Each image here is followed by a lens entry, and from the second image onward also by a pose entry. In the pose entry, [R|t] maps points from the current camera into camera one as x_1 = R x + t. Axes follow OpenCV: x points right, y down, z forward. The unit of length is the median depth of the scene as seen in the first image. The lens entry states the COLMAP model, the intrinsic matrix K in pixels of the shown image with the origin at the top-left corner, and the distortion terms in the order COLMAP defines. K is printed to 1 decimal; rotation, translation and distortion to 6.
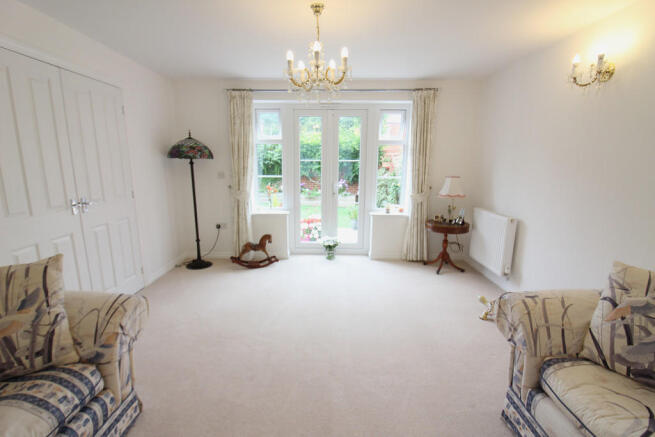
lens RADIAL K [[307.1, 0, 325.8], [0, 307.1, 223.7], [0, 0, 1]] dist [-0.016691, -0.001247]
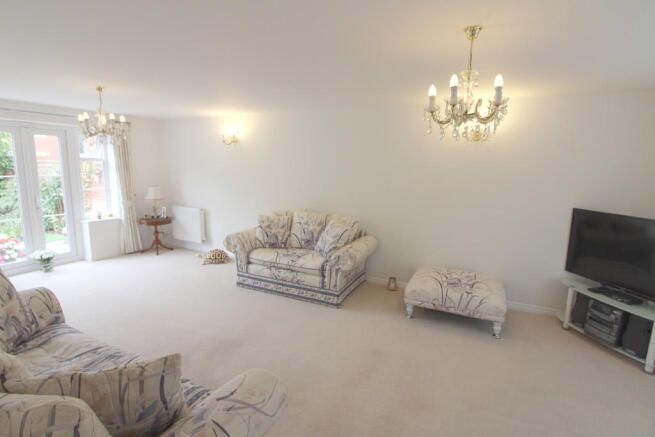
lens RADIAL K [[307.1, 0, 325.8], [0, 307.1, 223.7], [0, 0, 1]] dist [-0.016691, -0.001247]
pose [[0.436204, -0.156733, 0.886093, -0.530202], [0.160262, 0.982503, 0.094892, 0.012707], [-0.885461, 0.100615, 0.453690, -0.350535]]
